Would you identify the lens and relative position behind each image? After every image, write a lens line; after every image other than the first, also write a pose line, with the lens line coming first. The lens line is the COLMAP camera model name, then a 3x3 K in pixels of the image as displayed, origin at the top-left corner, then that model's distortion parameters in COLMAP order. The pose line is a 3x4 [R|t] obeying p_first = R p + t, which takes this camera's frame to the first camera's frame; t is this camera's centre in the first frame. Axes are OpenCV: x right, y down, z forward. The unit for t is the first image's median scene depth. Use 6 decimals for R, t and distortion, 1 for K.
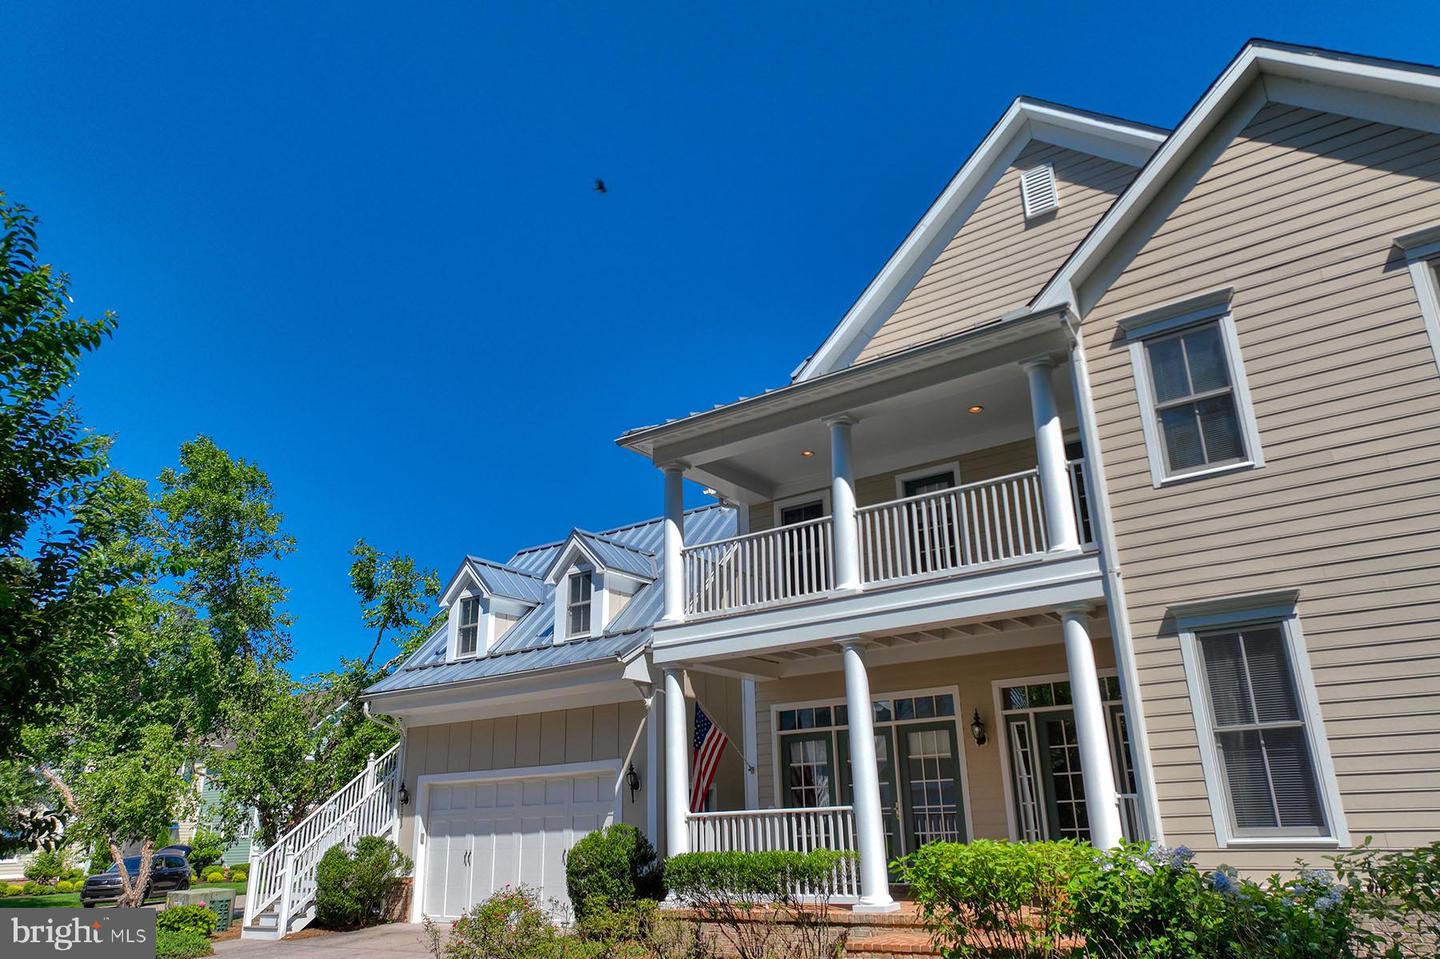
lens RADIAL K [[977.4, 0, 720.0], [0, 977.4, 479.5], [0, 0, 1]] dist [-0.016394, -0.000482]
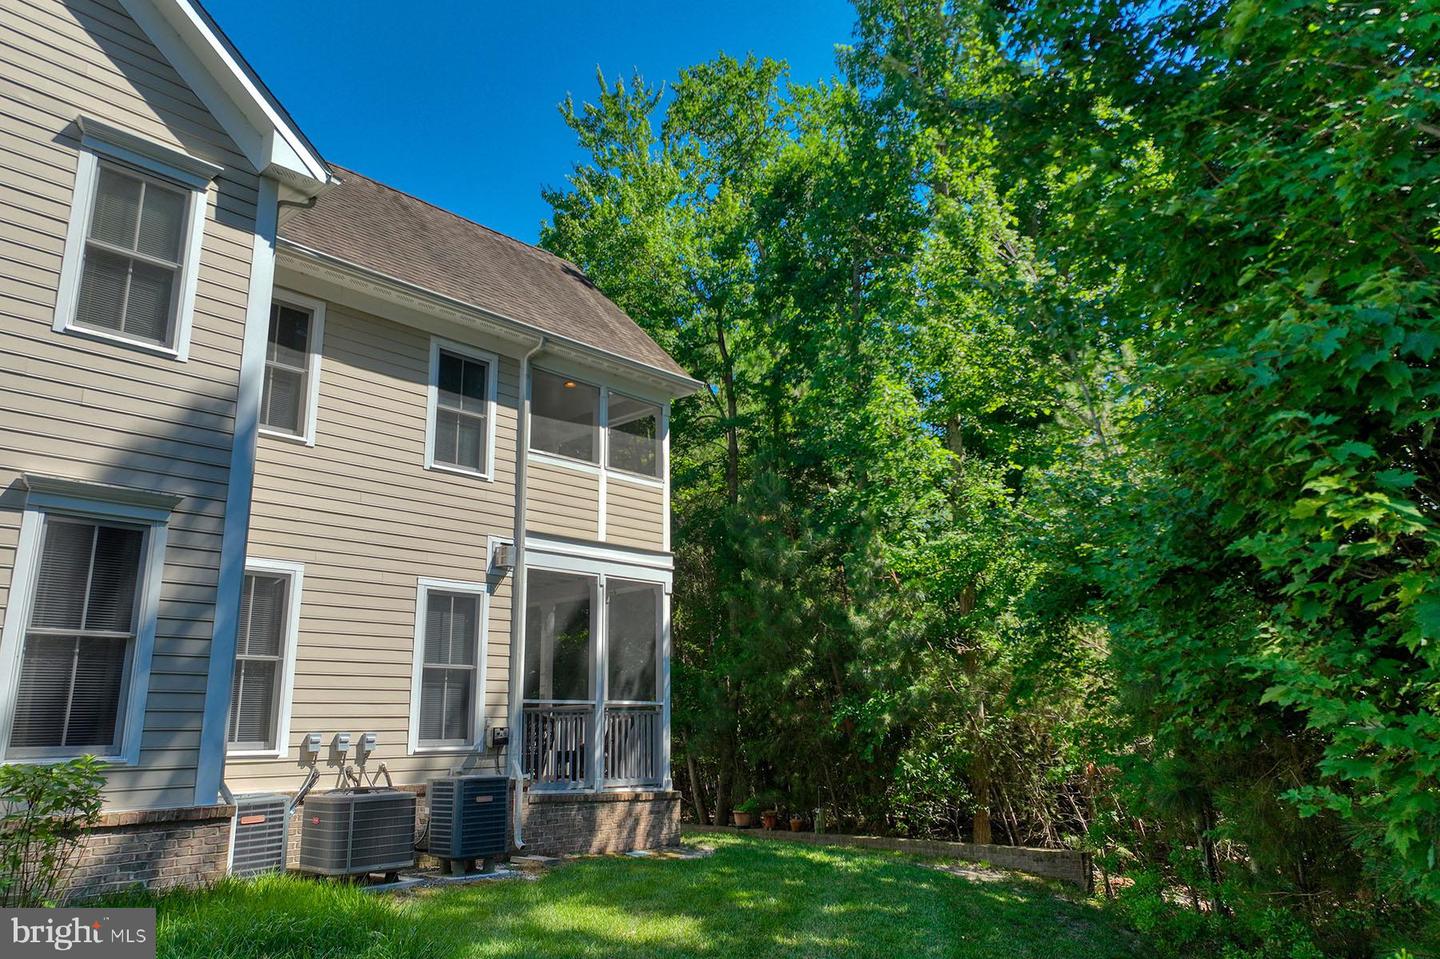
lens RADIAL K [[977.4, 0, 720.0], [0, 977.4, 479.5], [0, 0, 1]] dist [-0.016394, -0.000482]
pose [[0.112427, 0.236957, 0.964993, -0.239909], [-0.368369, 0.911890, -0.181001, 0.063202], [-0.922857, -0.335124, 0.189809, 0.292176]]
